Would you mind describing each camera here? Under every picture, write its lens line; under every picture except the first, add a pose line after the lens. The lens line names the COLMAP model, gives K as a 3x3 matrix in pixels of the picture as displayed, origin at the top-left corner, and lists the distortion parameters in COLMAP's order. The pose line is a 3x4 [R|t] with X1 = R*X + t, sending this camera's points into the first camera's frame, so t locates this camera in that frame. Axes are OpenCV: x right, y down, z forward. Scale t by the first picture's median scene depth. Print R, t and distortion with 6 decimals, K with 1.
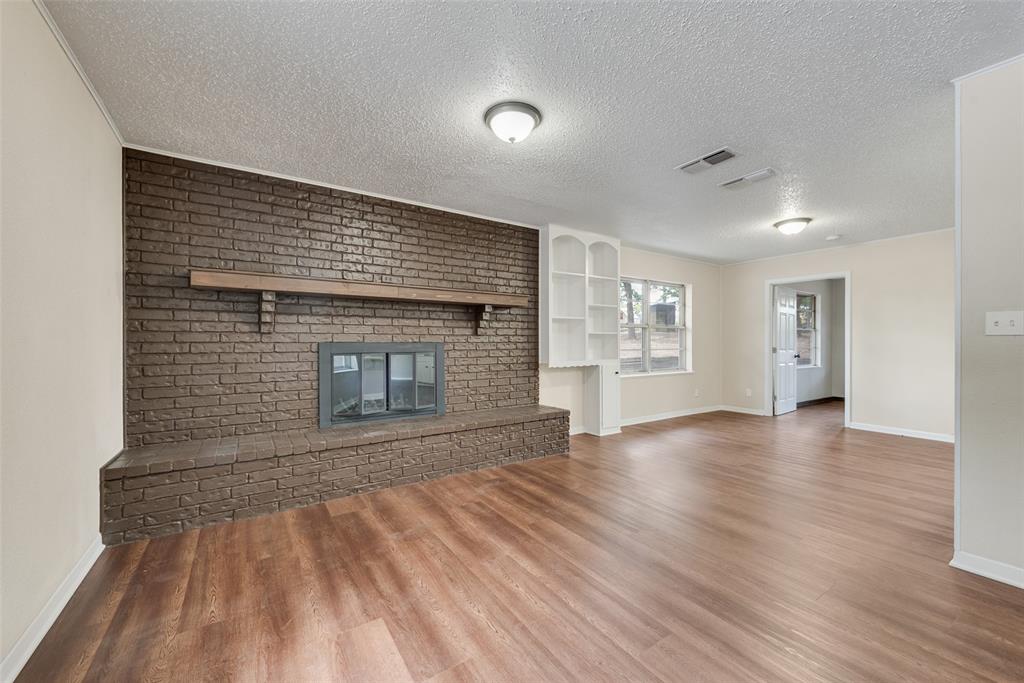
lens RADIAL K [[401.7, 0, 507.3], [0, 401.7, 342.9], [0, 0, 1]] dist [0.000533, 0.000021]
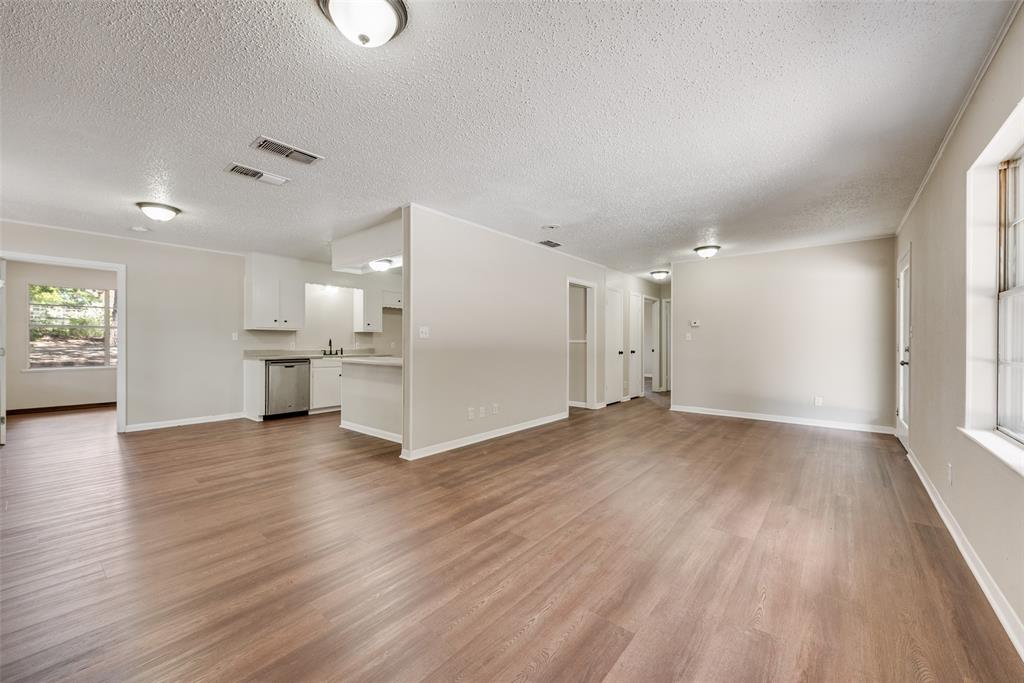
lens RADIAL K [[401.7, 0, 507.3], [0, 401.7, 342.9], [0, 0, 1]] dist [0.000533, 0.000021]
pose [[-0.296502, -0.001164, 0.955031, -0.912747], [0.002264, 0.999996, 0.001921, 0.001998], [-0.955029, 0.002732, -0.296499, 1.259825]]
